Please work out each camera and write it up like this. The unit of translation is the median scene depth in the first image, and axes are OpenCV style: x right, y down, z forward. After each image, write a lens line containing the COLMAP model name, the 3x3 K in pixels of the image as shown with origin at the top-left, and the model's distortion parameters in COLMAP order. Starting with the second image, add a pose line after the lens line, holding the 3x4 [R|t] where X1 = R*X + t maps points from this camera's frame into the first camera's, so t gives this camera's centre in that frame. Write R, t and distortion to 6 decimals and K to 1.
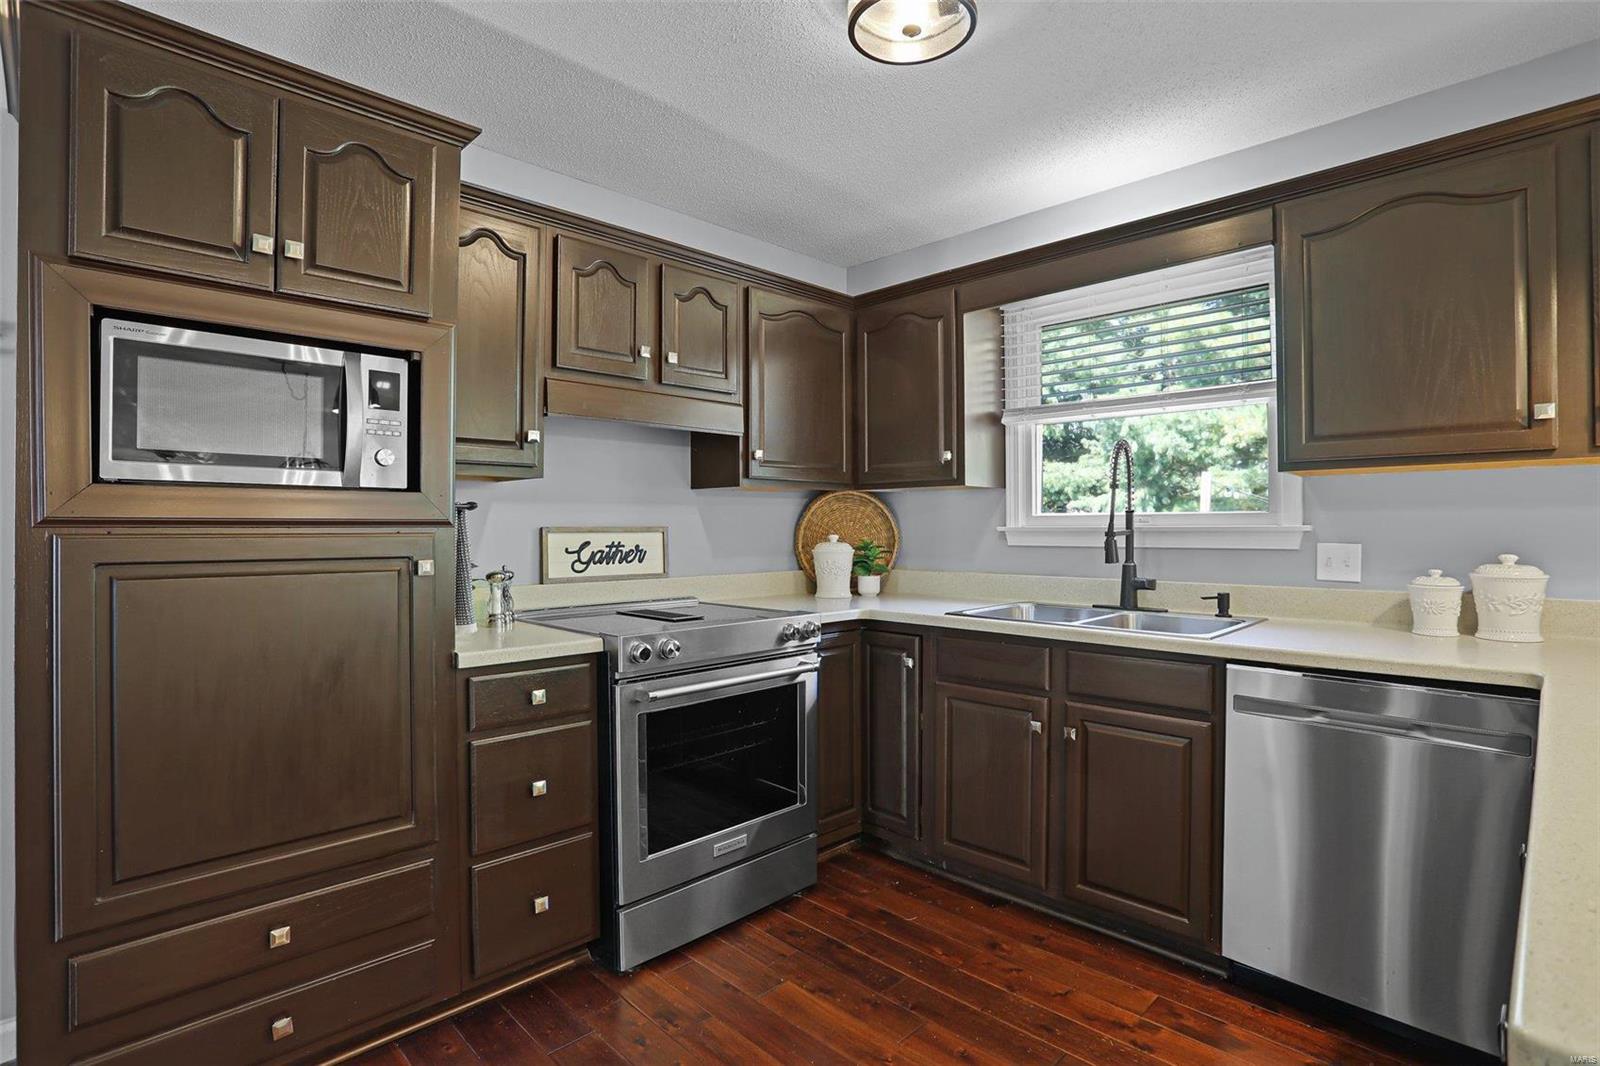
lens RADIAL K [[817.1, 0, 792.6], [0, 817.1, 535.3], [0, 0, 1]] dist [-0.001167, -0.000119]
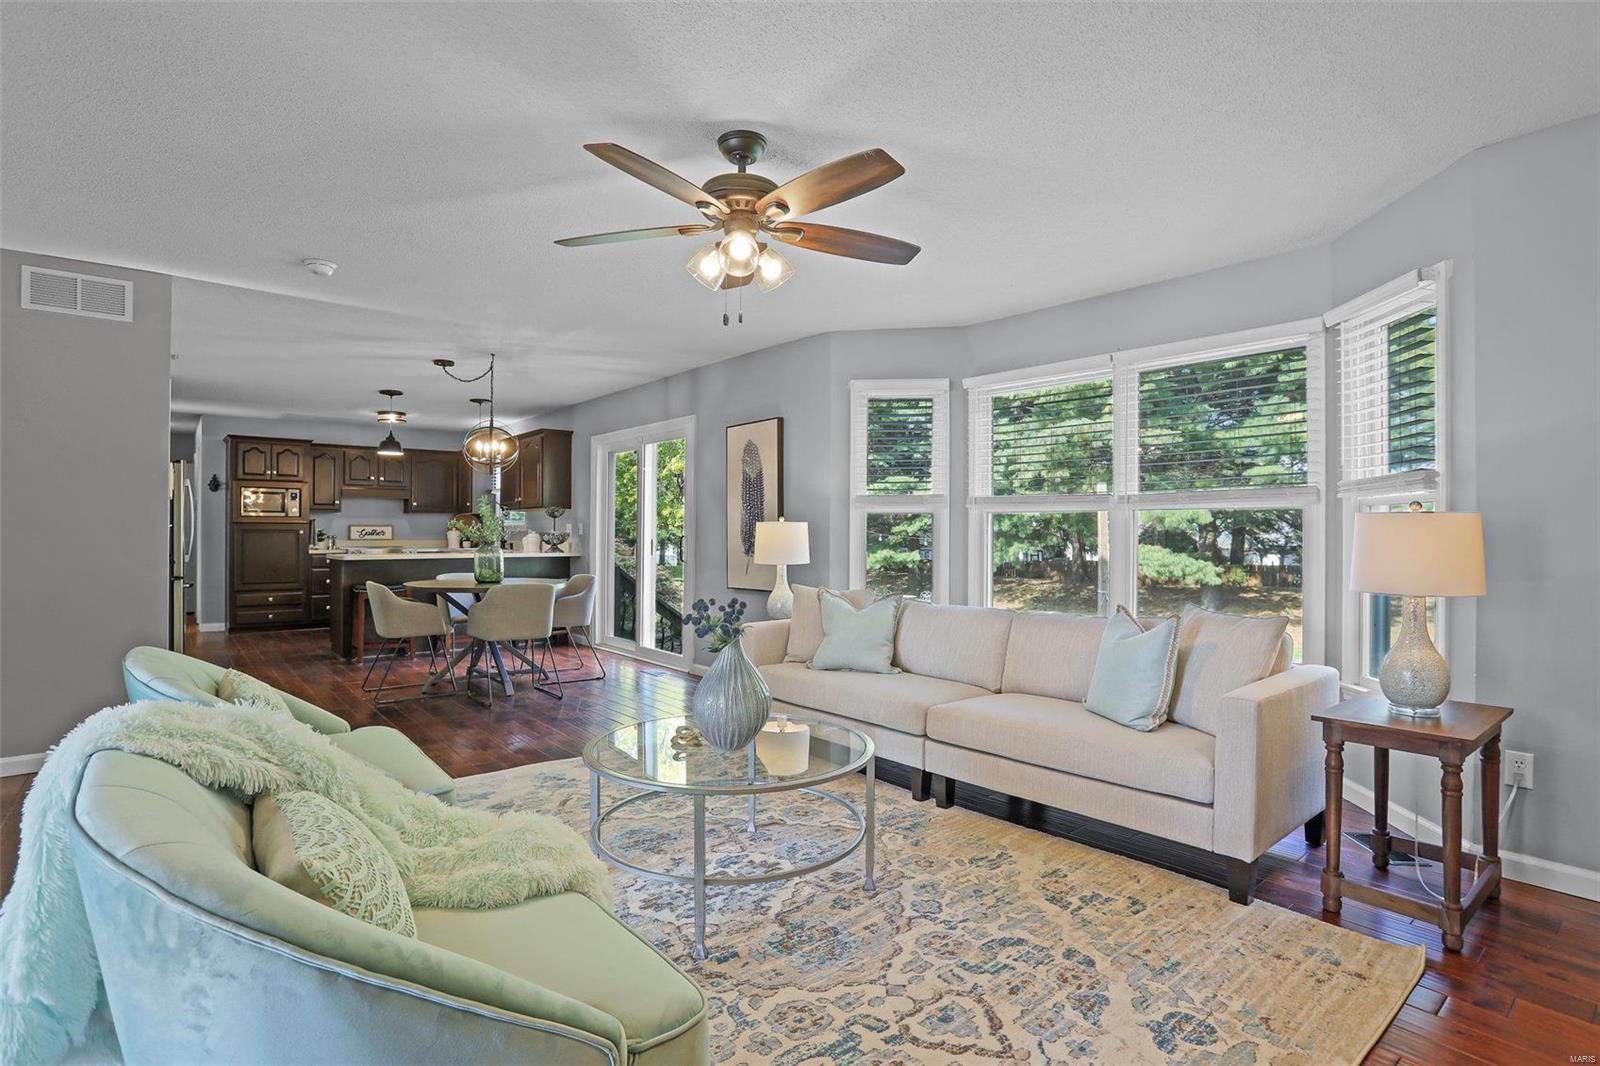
lens RADIAL K [[860.6, 0, 796.1], [0, 860.6, 534.5], [0, 0, 1]] dist [-0.040234, -0.000250]
pose [[0.990933, 0.004209, -0.134293, 2.100381], [-0.005203, 0.999962, -0.007050, 0.047837], [0.134258, 0.007684, 0.990917, -2.408494]]
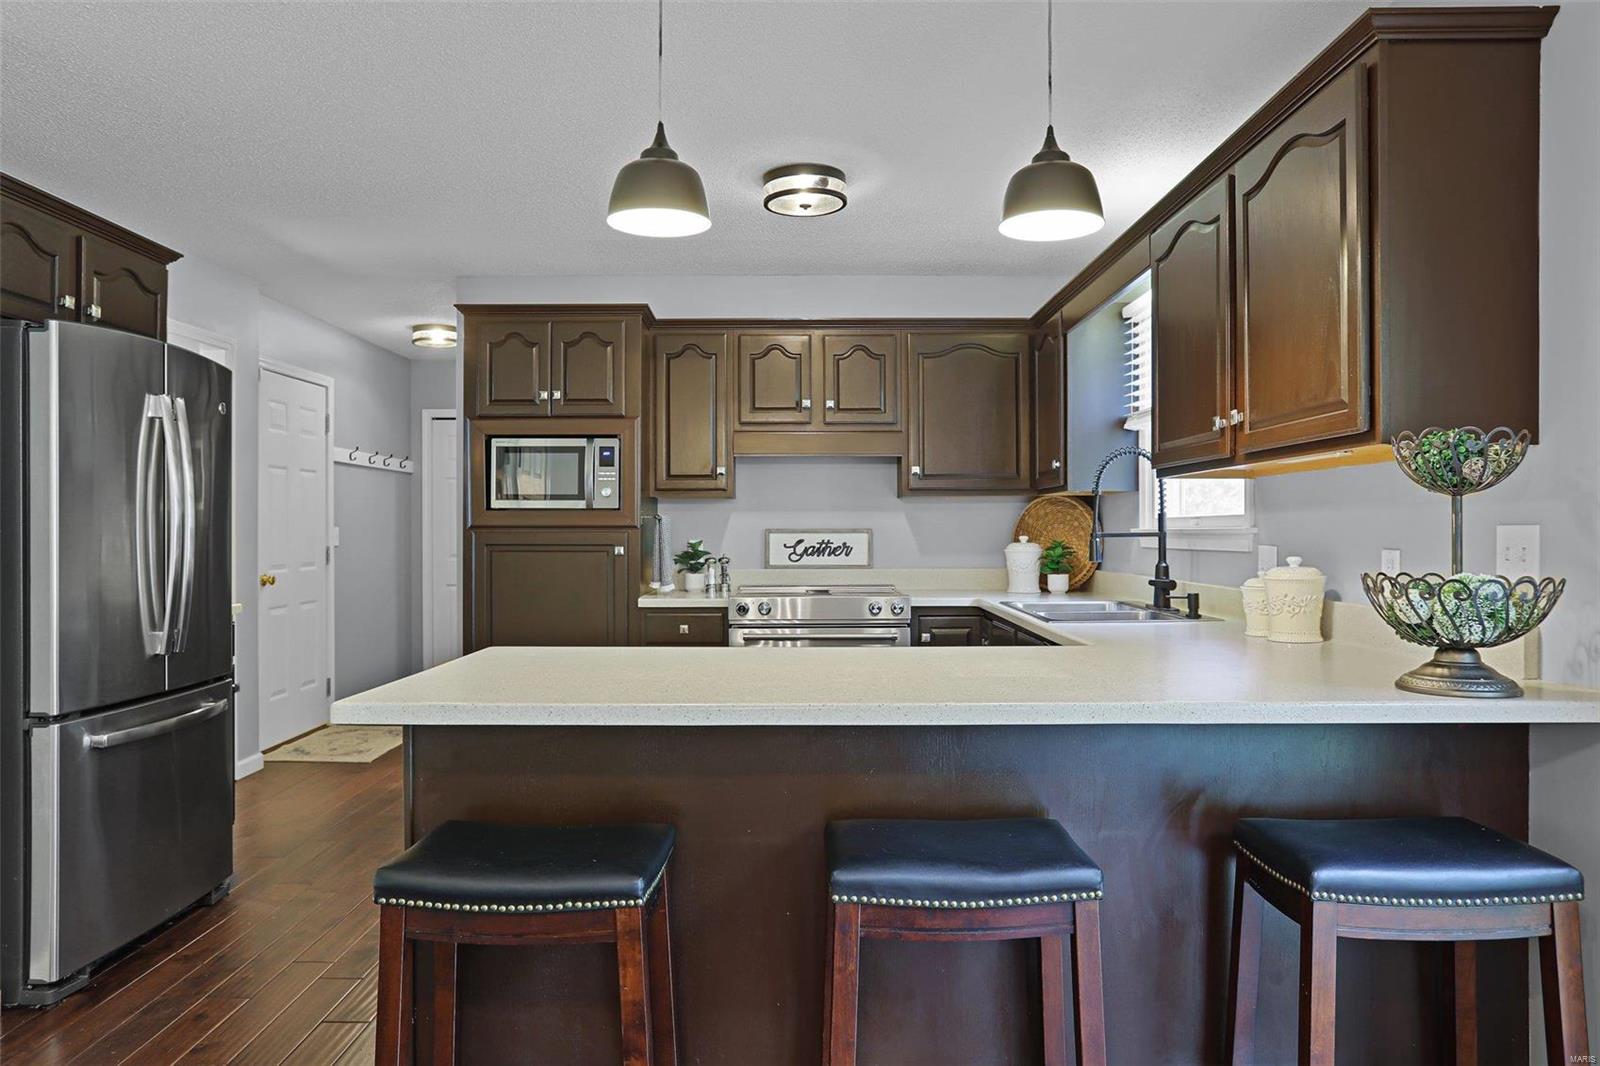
lens RADIAL K [[1095.6, 0, 795.3], [0, 1095.6, 529.2], [0, 0, 1]] dist [-0.005230, 0.000175]
pose [[0.706455, 0.000900, -0.707757, 1.047553], [-0.007331, 0.999955, -0.006047, 0.001662], [0.707720, 0.009461, 0.706430, -0.311839]]
